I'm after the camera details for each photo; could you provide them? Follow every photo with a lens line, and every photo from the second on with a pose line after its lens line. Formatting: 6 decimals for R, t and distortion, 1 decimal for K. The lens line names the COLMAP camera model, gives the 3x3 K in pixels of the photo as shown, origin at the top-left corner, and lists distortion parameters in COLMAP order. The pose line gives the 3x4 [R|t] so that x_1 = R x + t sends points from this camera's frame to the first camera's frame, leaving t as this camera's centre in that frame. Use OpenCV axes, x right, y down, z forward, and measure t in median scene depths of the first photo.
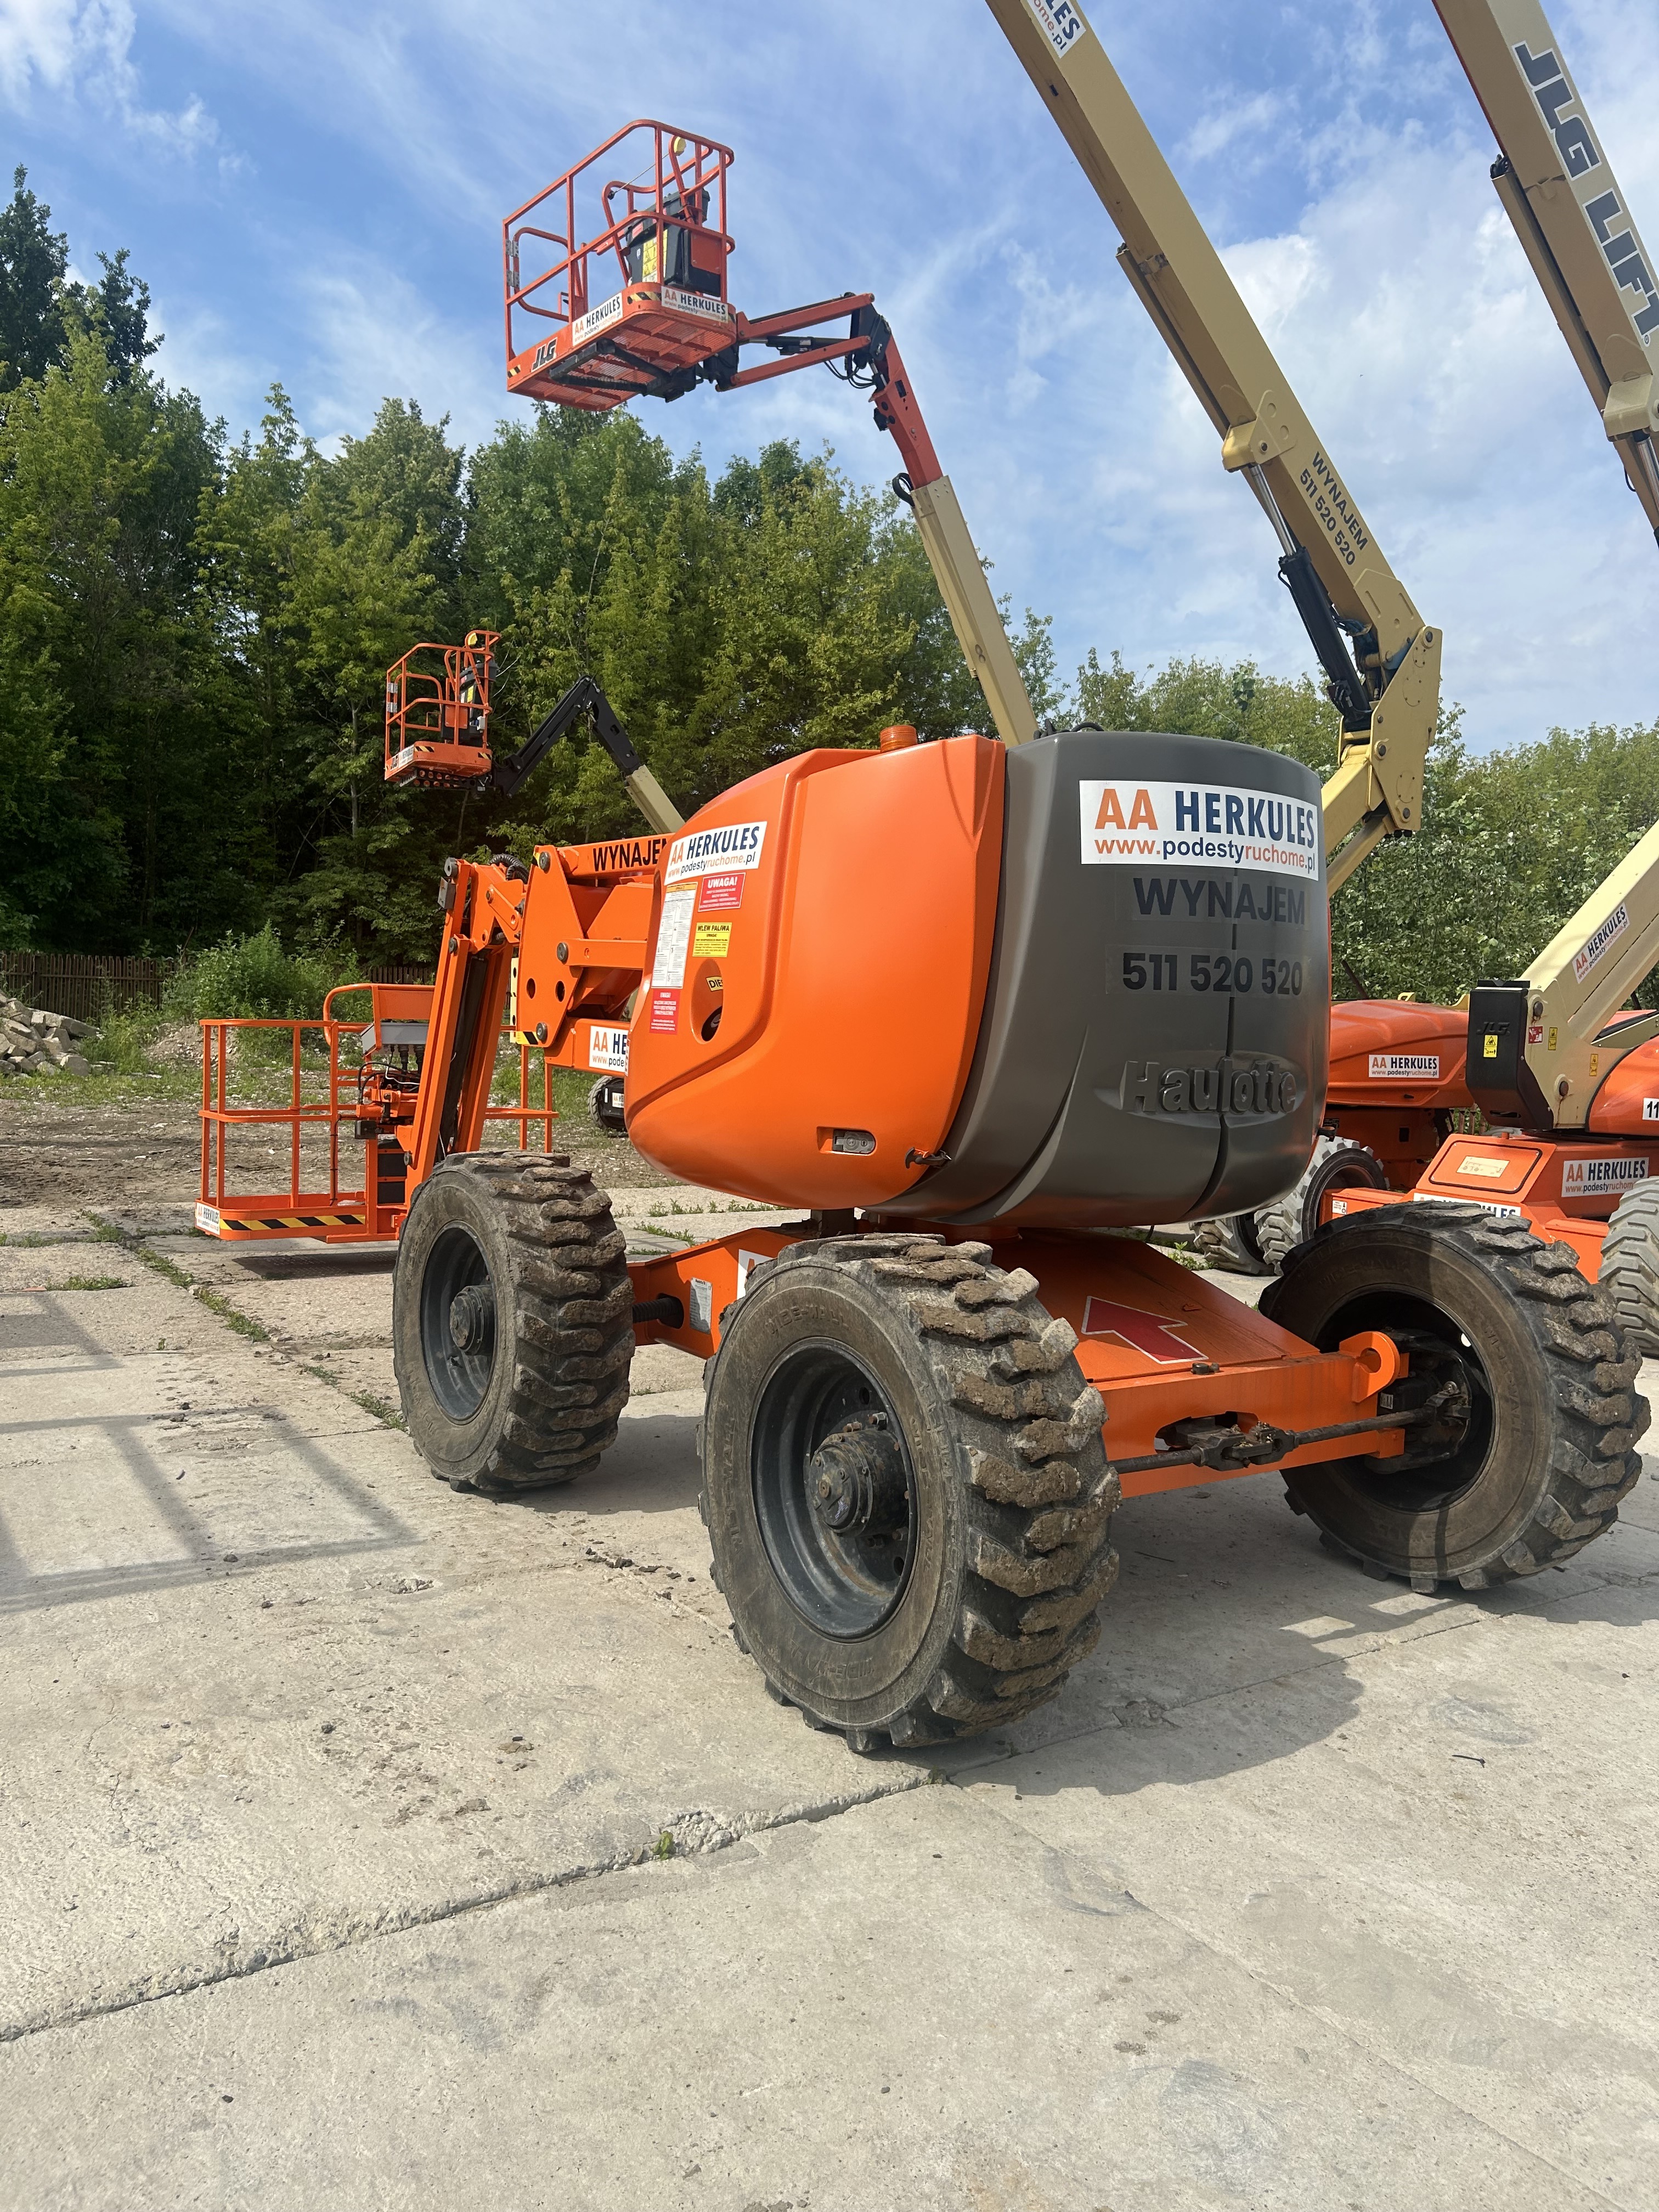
lens RADIAL K [[1665.4, 0, 821.5], [0, 1665.4, 1107.8], [0, 0, 1]] dist [0.054388, -0.061126]
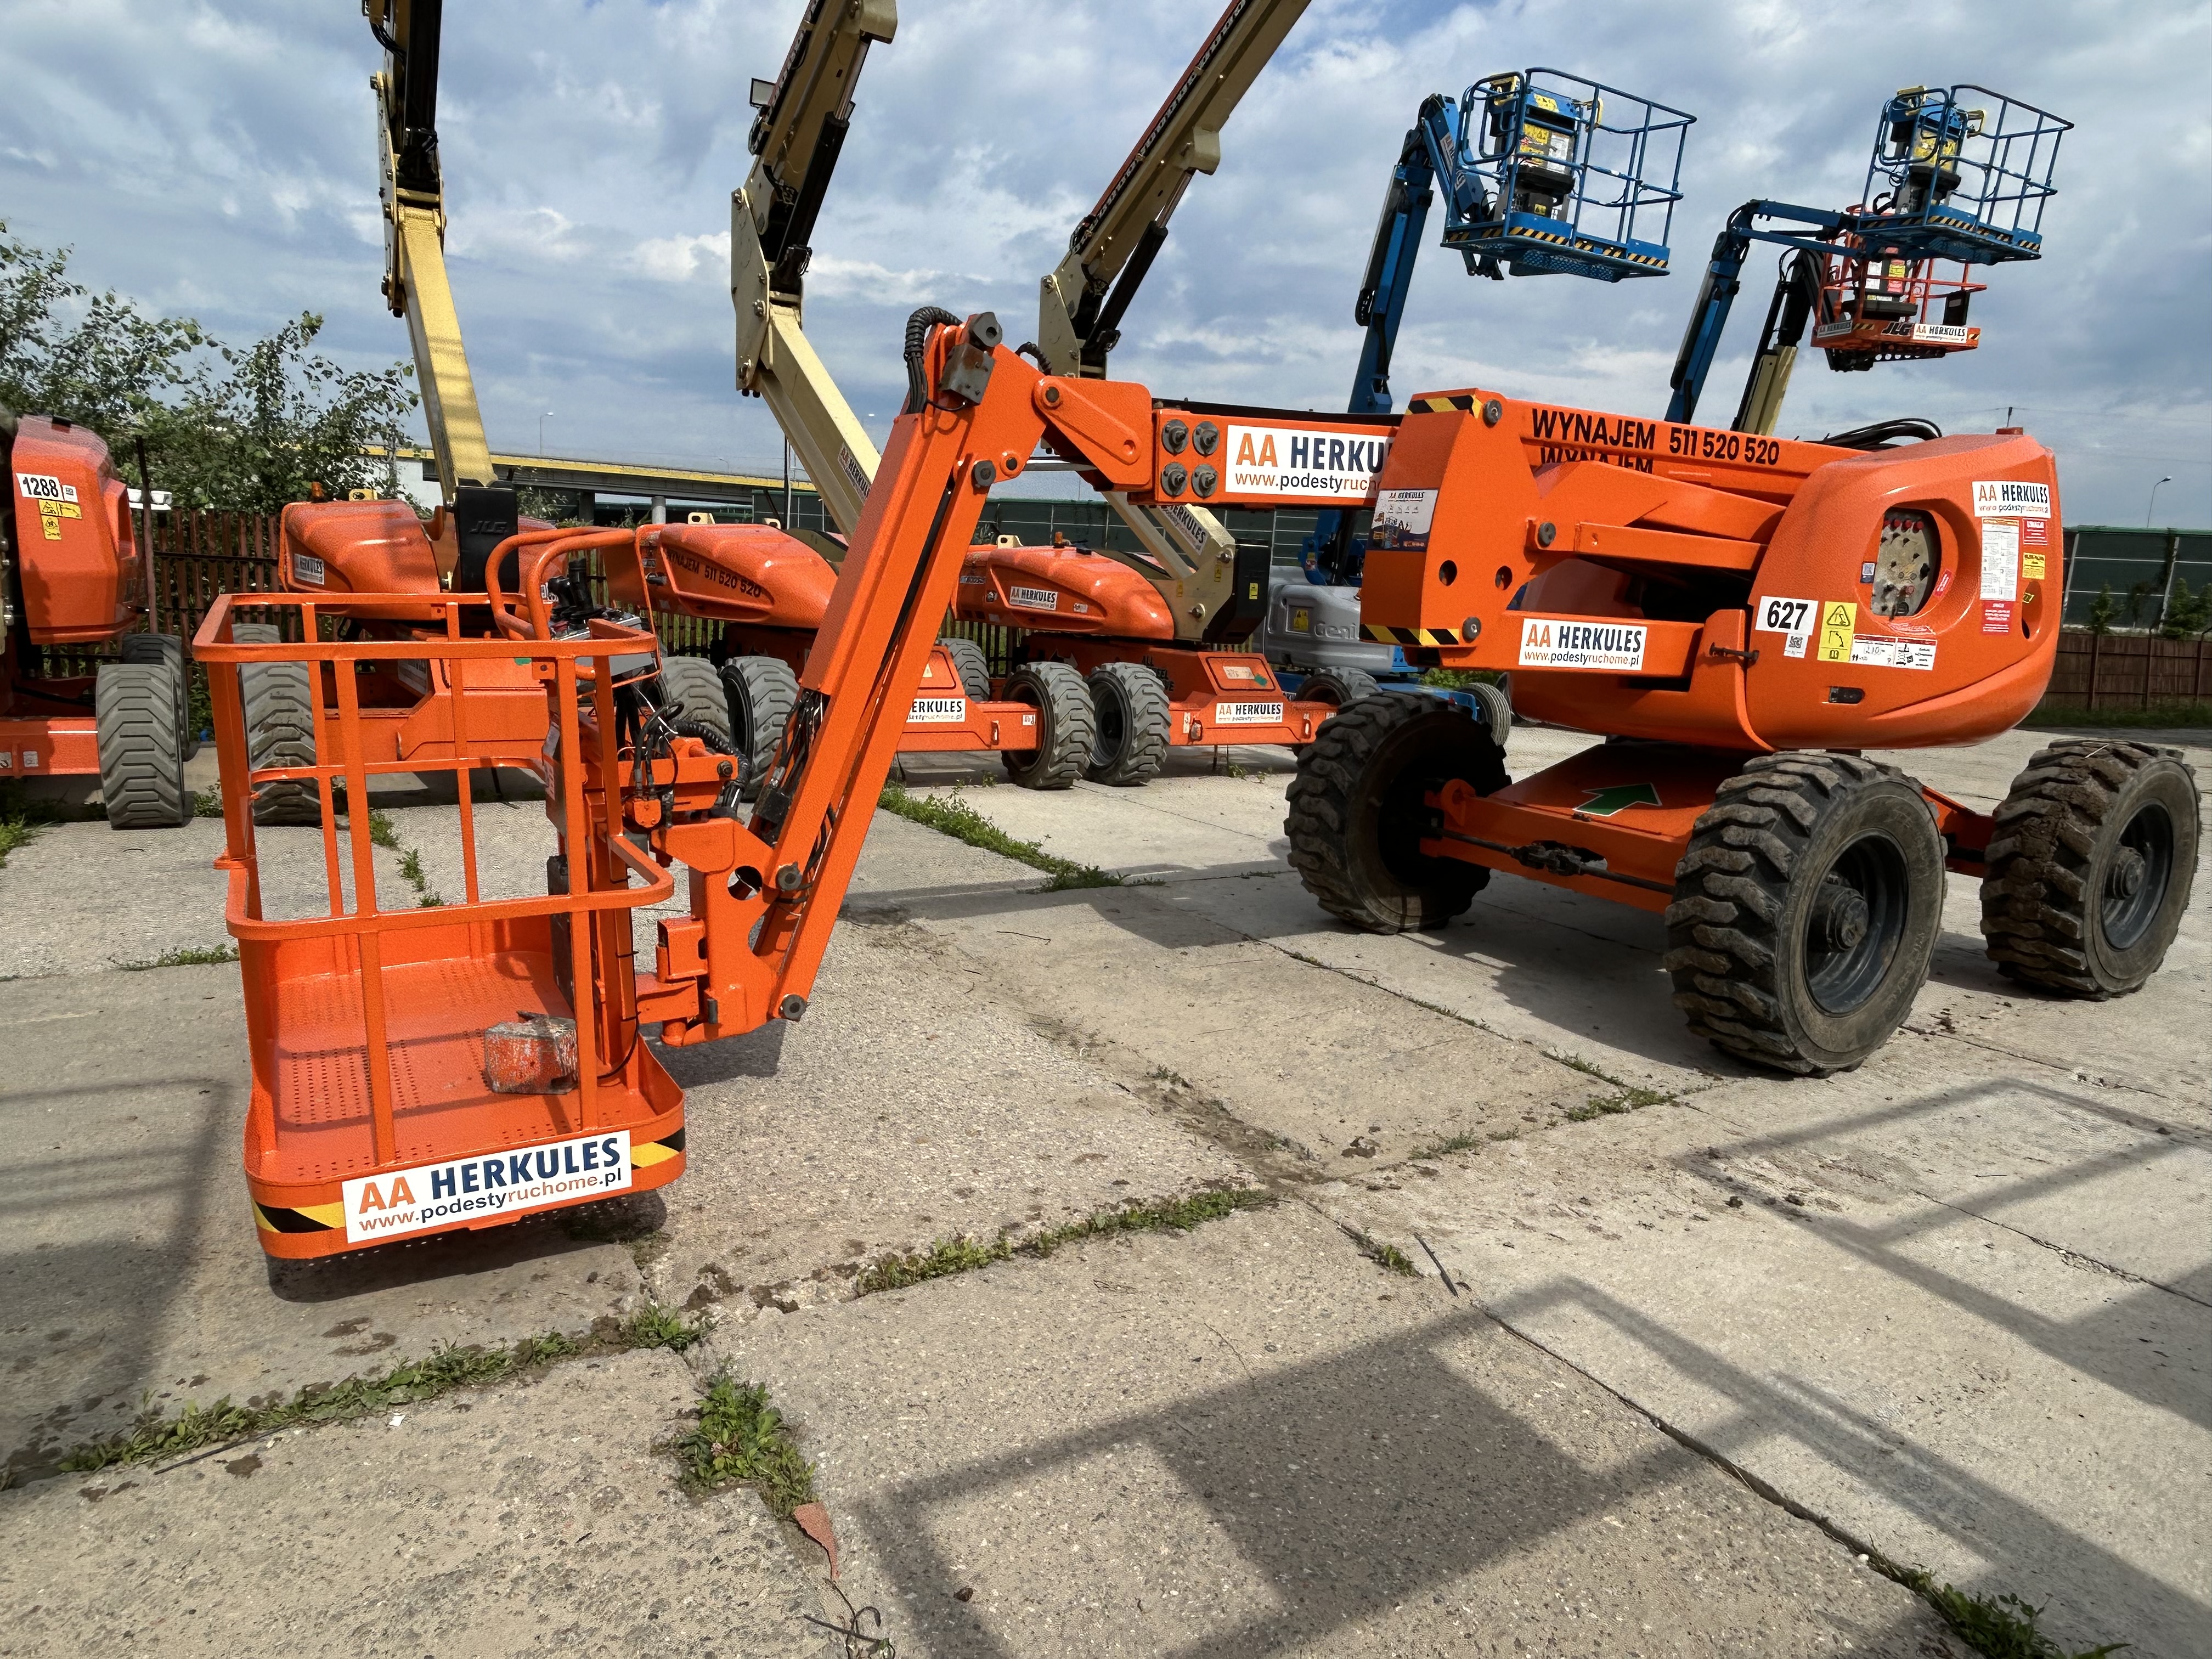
lens RADIAL K [[1417.0, 0, 1096.8], [0, 1417.0, 846.4], [0, 0, 1]] dist [-0.002942, 0.001893]
pose [[0.038309, -0.230783, 0.972251, -1.201844], [0.013338, 0.972996, 0.230434, -0.143639], [-0.999177, 0.004140, 0.040353, 1.596215]]
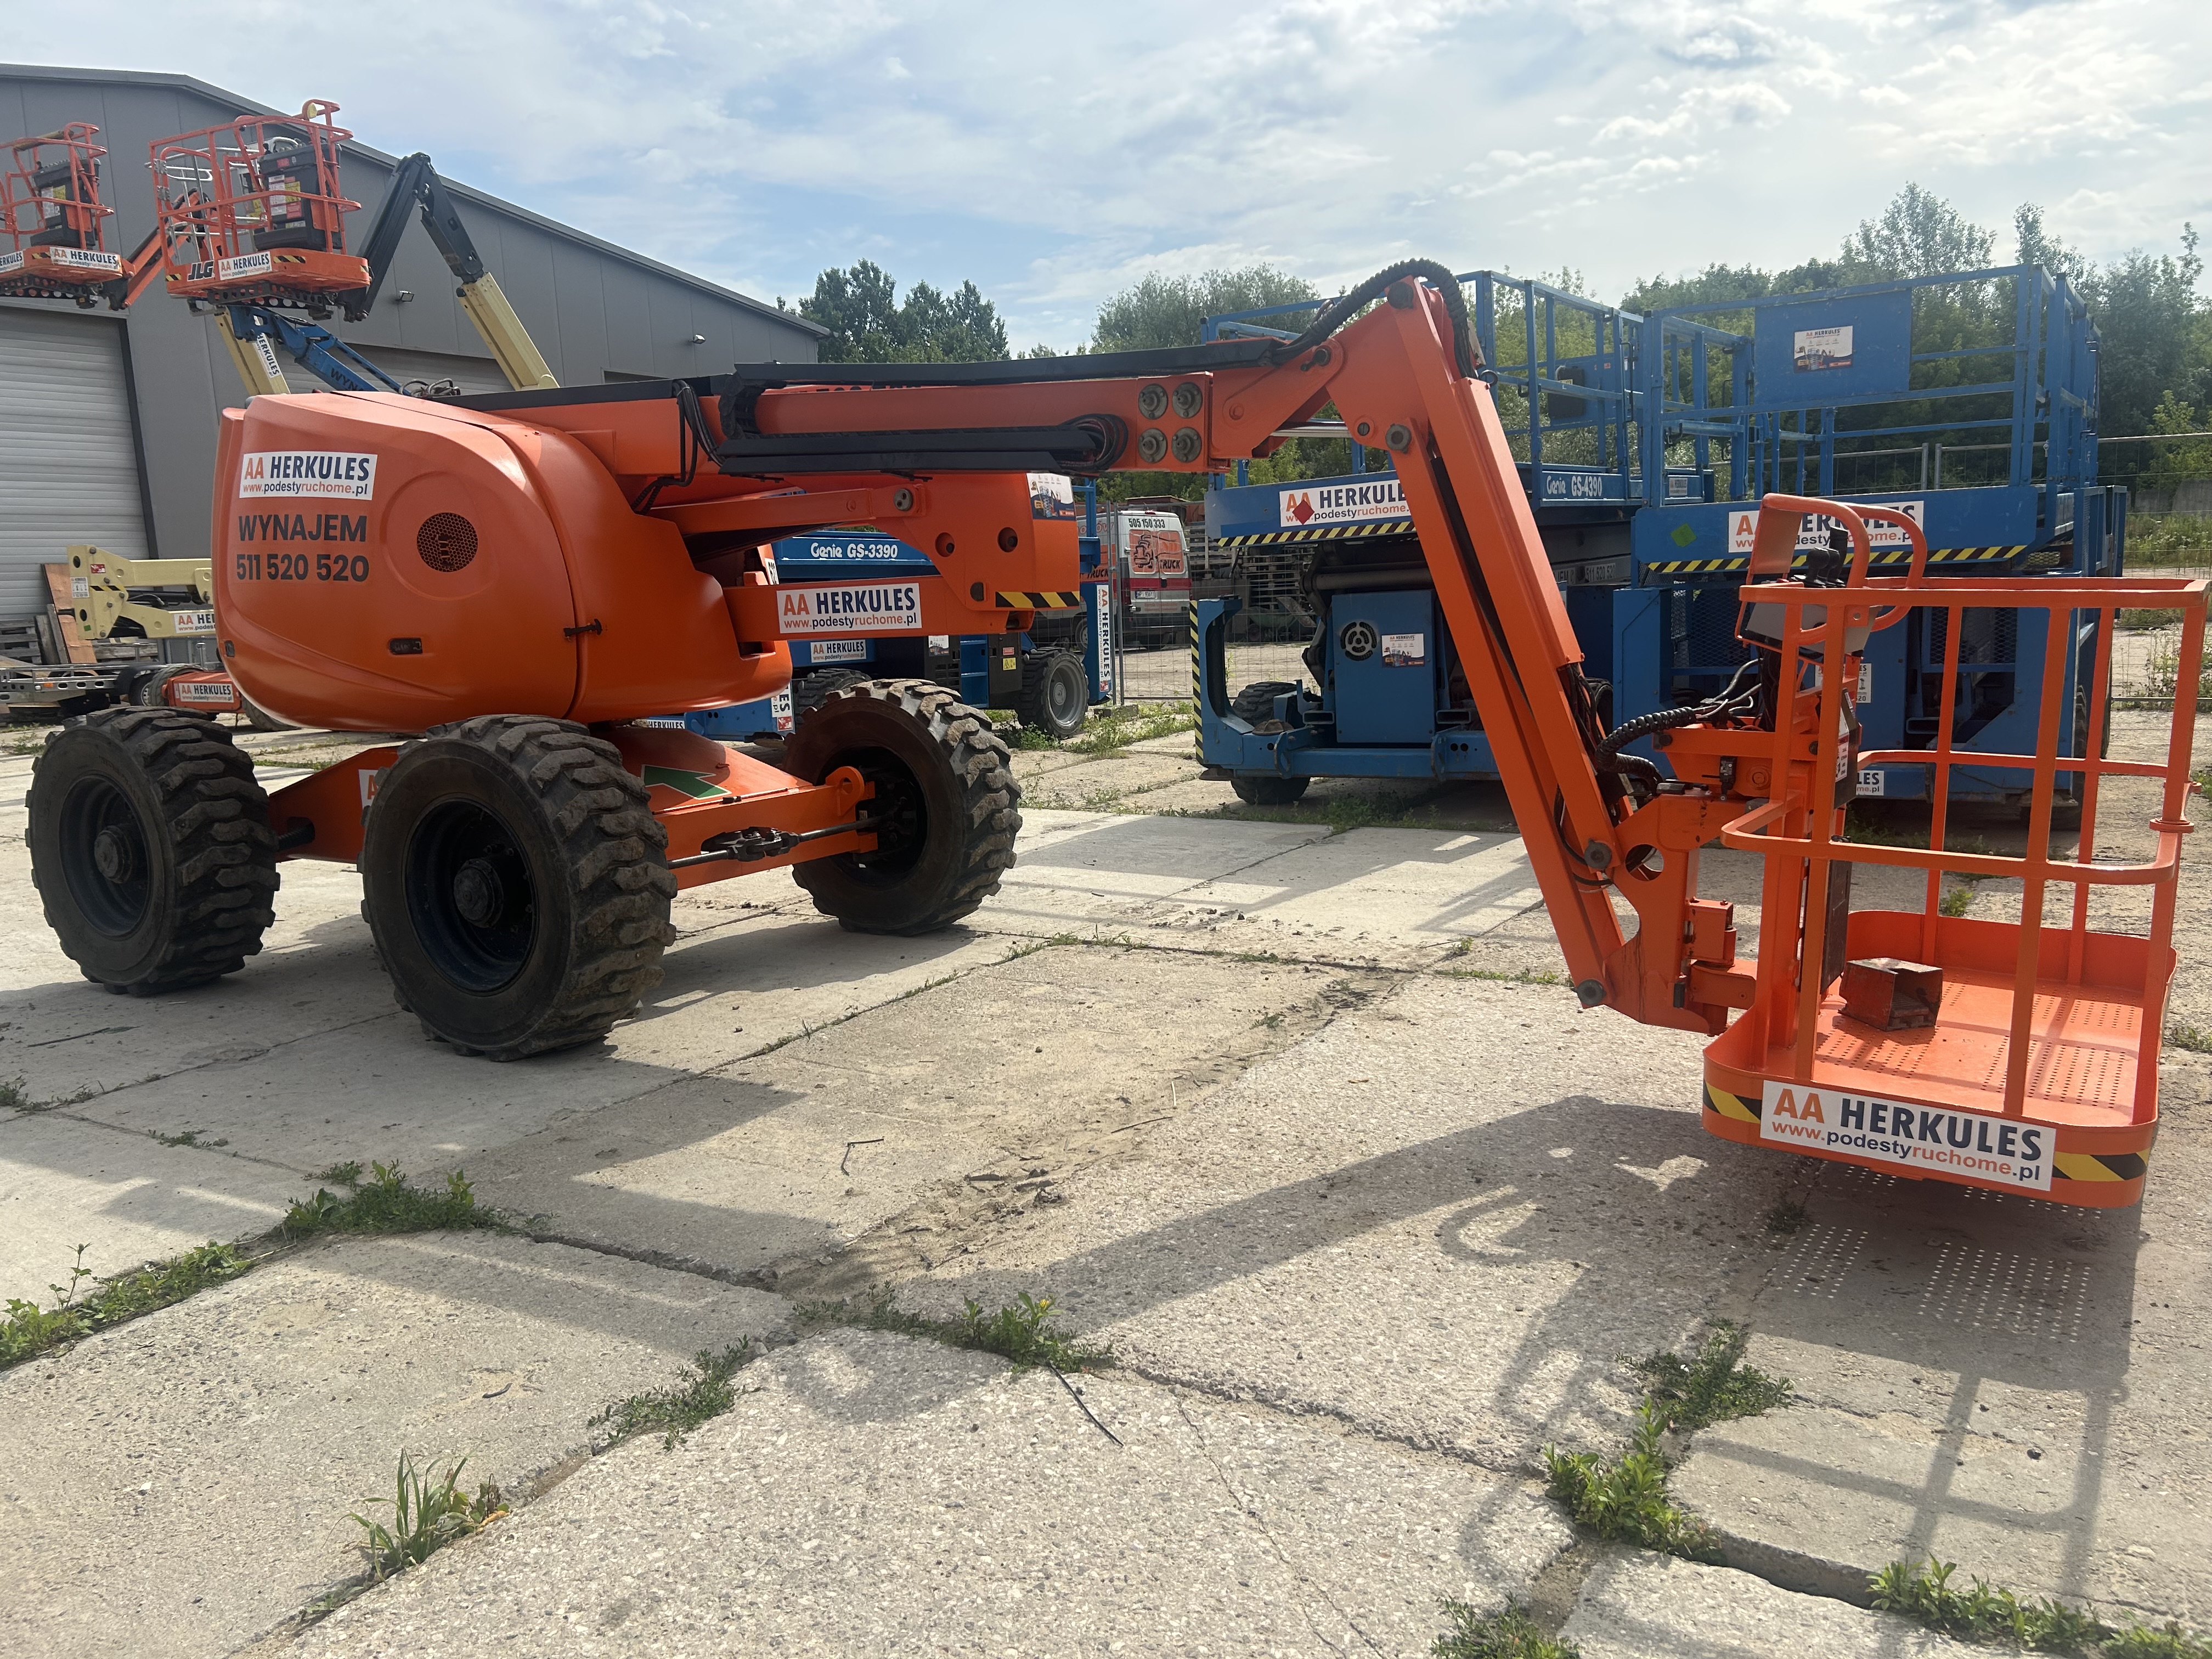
lens RADIAL K [[1665.4, 0, 1114.5], [0, 1665.4, 830.4], [0, 0, 1]] dist [0.054388, -0.061126]
pose [[-0.909419, 0.053666, -0.412404, 0.221278], [-0.029163, 0.980969, 0.191964, -0.126840], [0.414857, 0.186603, -0.890546, 2.530119]]
